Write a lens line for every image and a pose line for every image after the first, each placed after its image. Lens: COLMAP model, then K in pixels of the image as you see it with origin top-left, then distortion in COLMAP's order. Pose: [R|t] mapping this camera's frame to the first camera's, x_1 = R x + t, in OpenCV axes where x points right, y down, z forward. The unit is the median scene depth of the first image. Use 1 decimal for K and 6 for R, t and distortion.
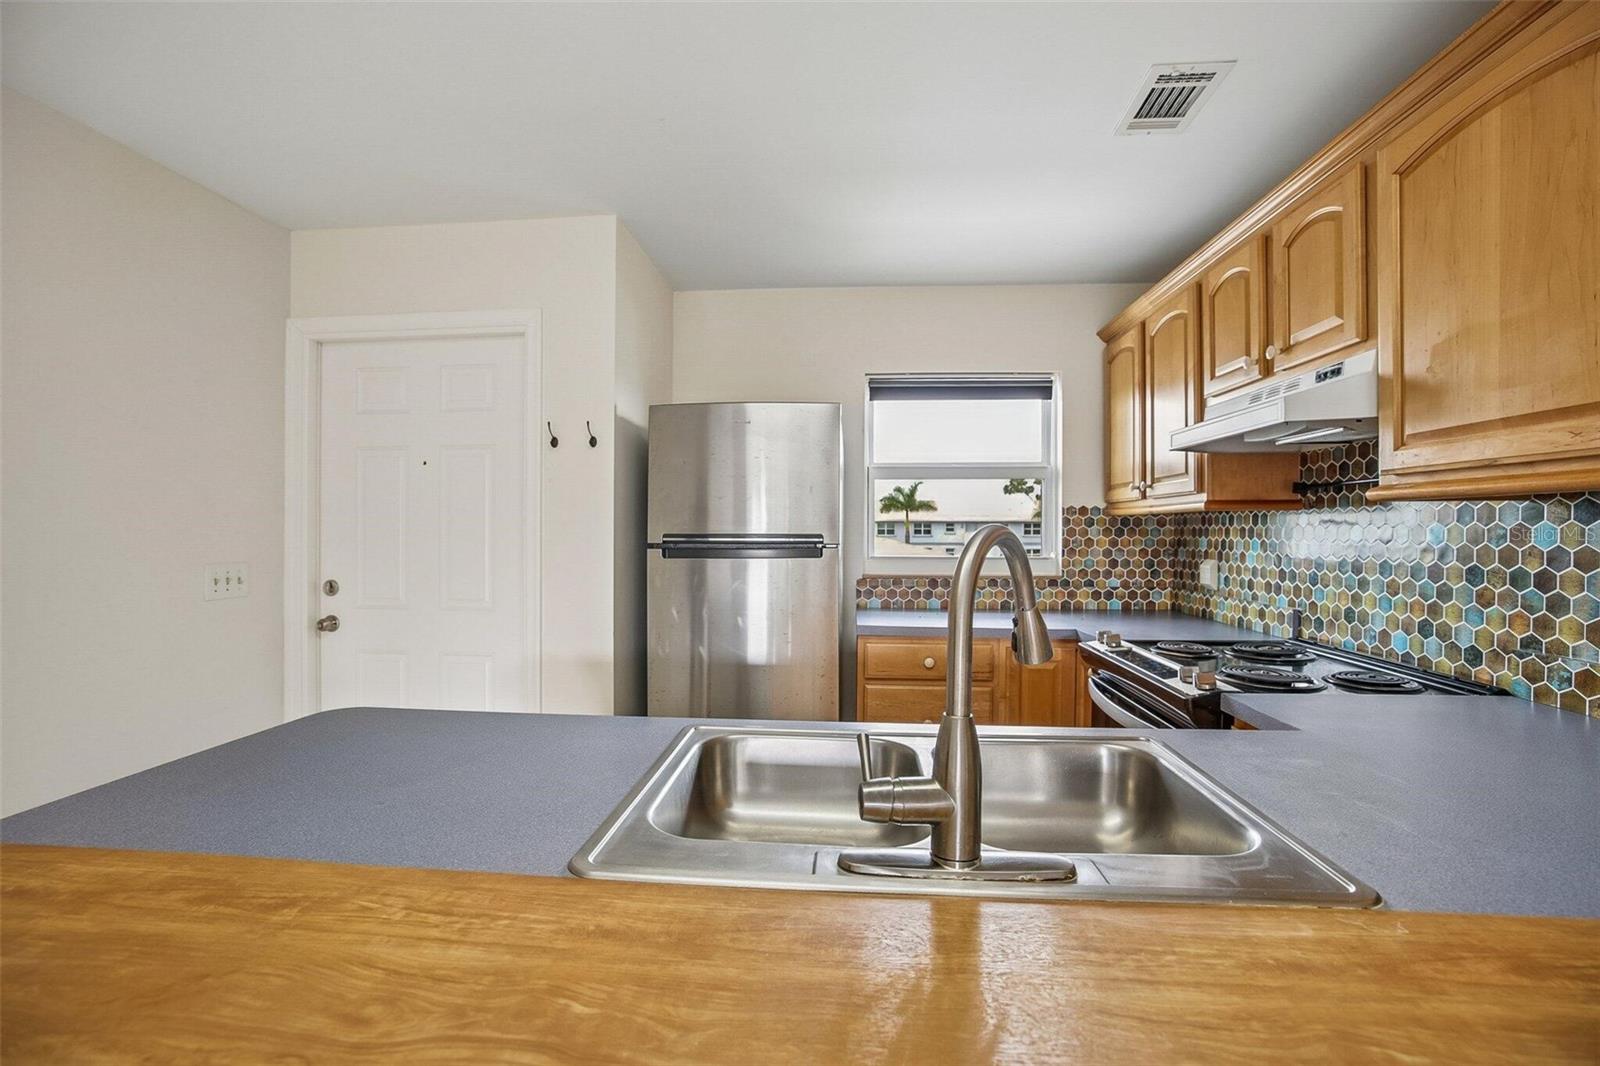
lens RADIAL K [[711.4, 0, 811.3], [0, 711.4, 527.0], [0, 0, 1]] dist [-0.042623, 0.014225]
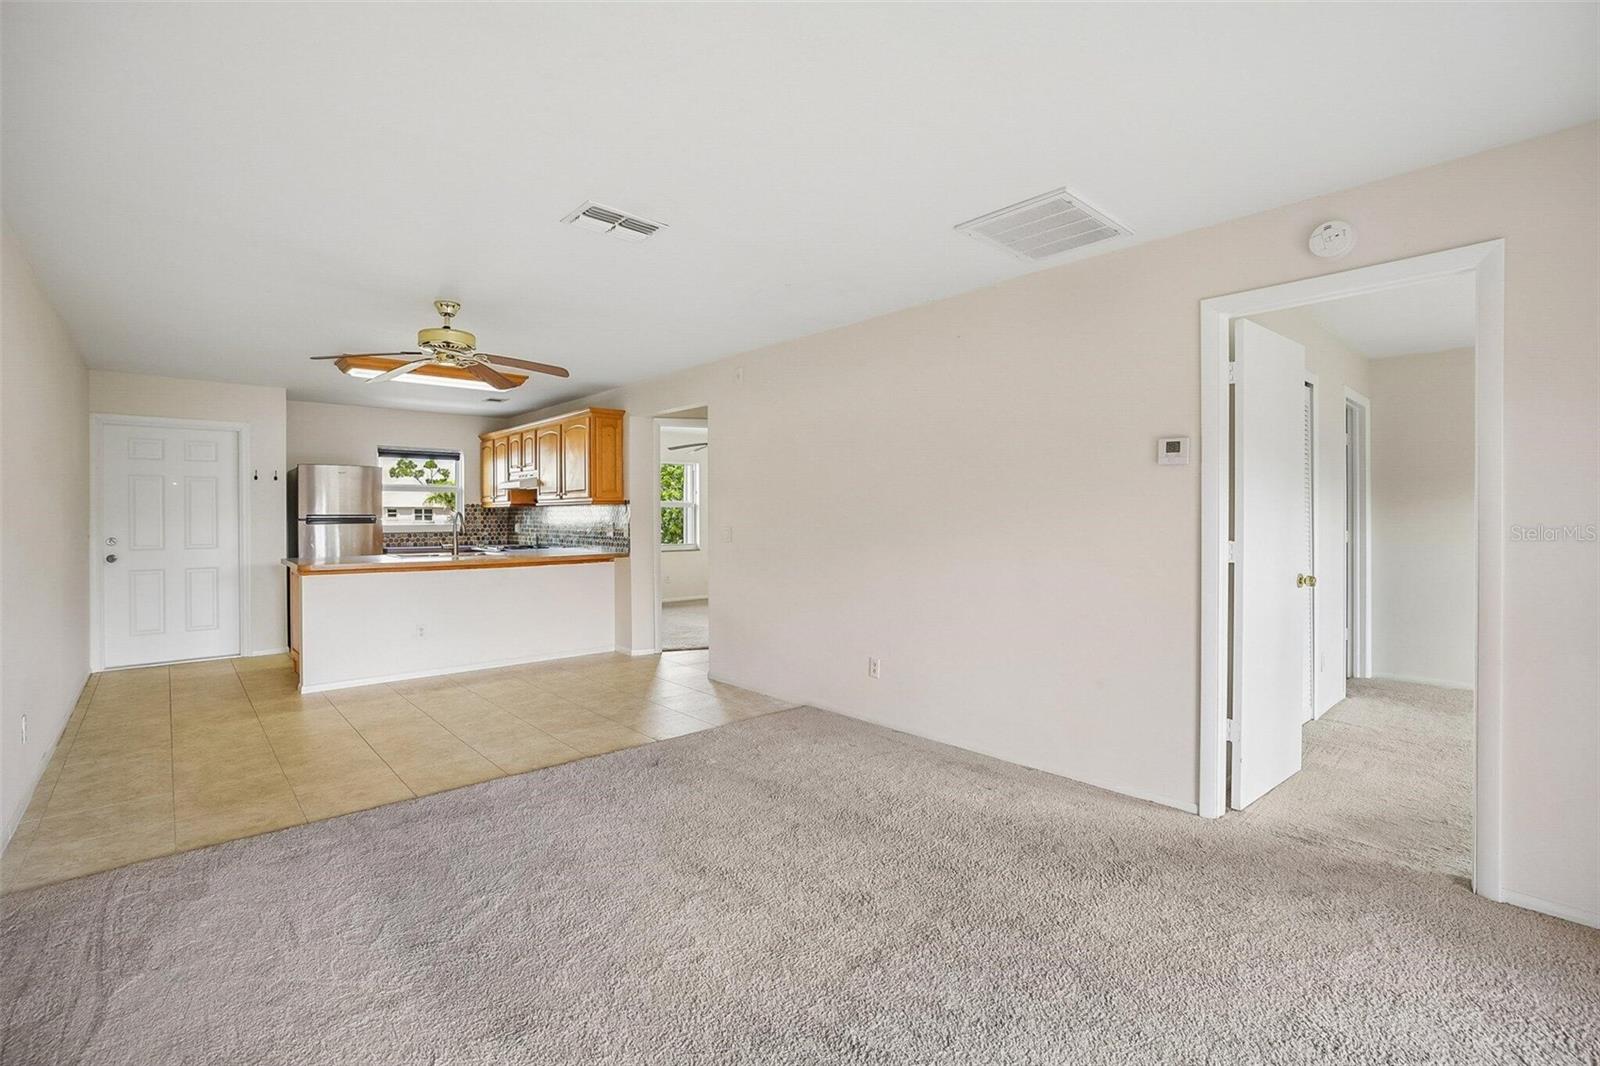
lens RADIAL K [[711.4, 0, 785.3], [0, 711.4, 520.6], [0, 0, 1]] dist [-0.042623, 0.014225]
pose [[0.711015, -0.009284, 0.703116, -0.816421], [0.001415, 0.999930, 0.011772, 0.003378], [-0.703175, -0.007376, 0.710978, -2.166757]]
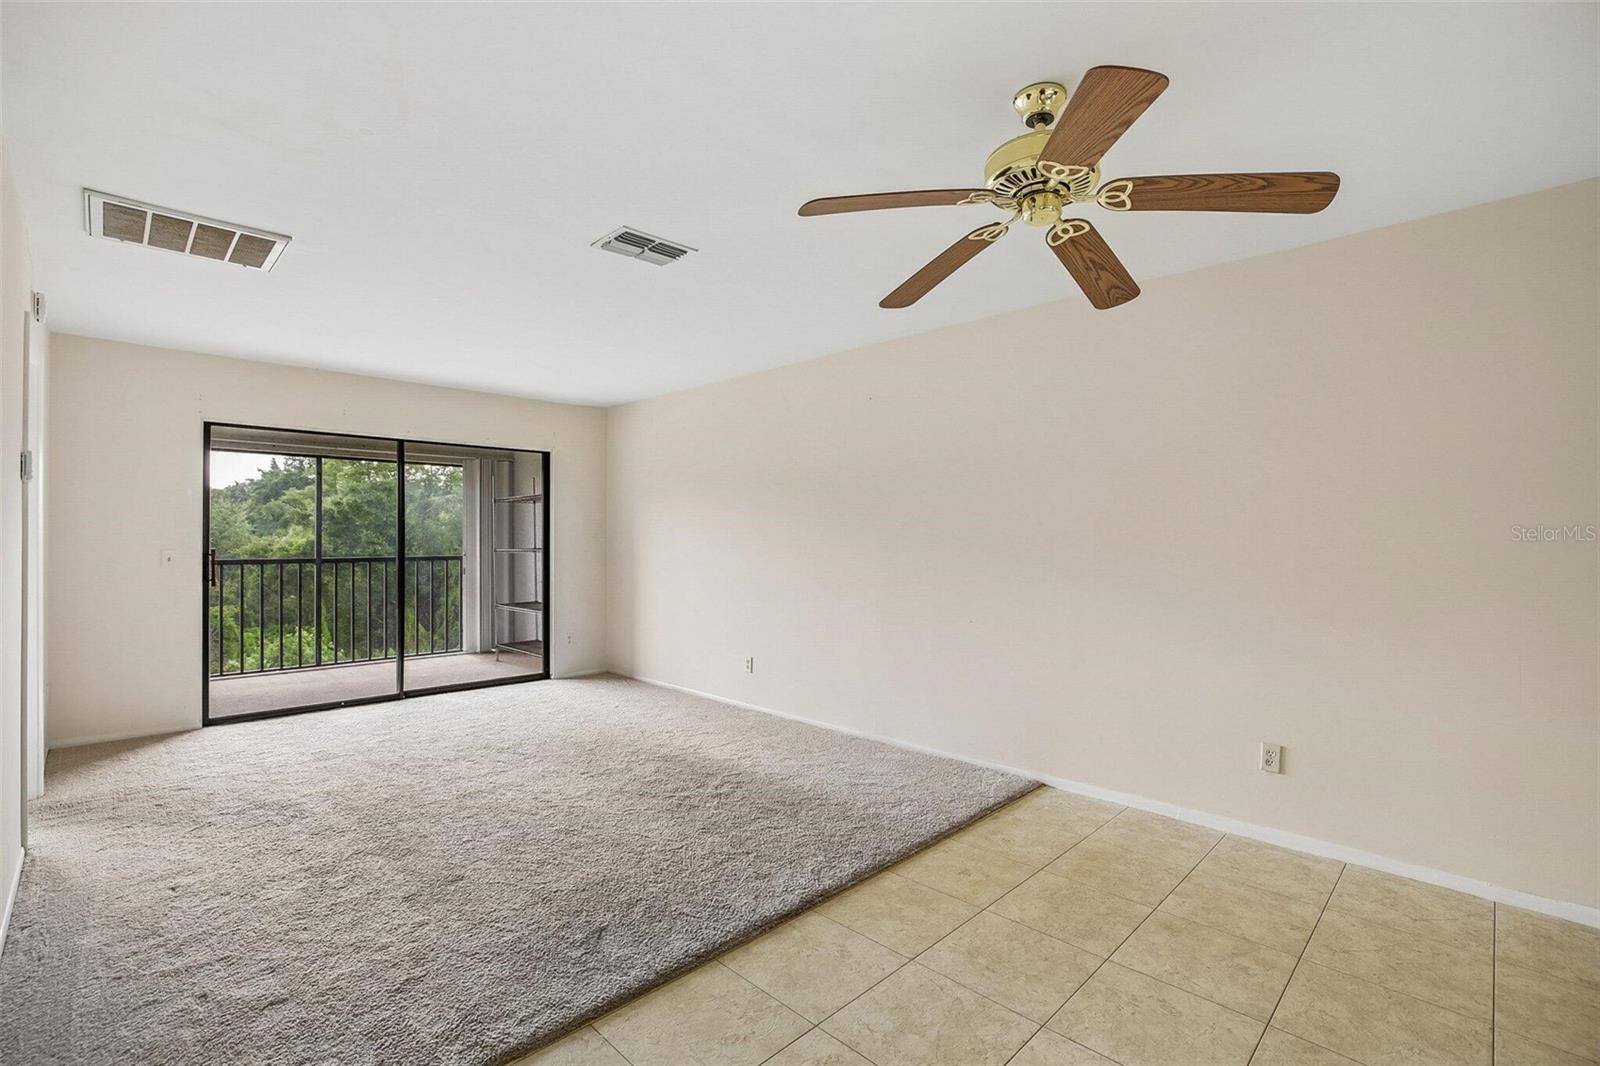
lens RADIAL K [[711.4, 0, 788.5], [0, 711.4, 534.2], [0, 0, 1]] dist [-0.042623, 0.014225]
pose [[-0.660473, -0.008041, -0.750807, 0.517866], [-0.000351, 0.999946, -0.010401, 0.011909], [0.750850, -0.006607, -0.660440, -0.196919]]
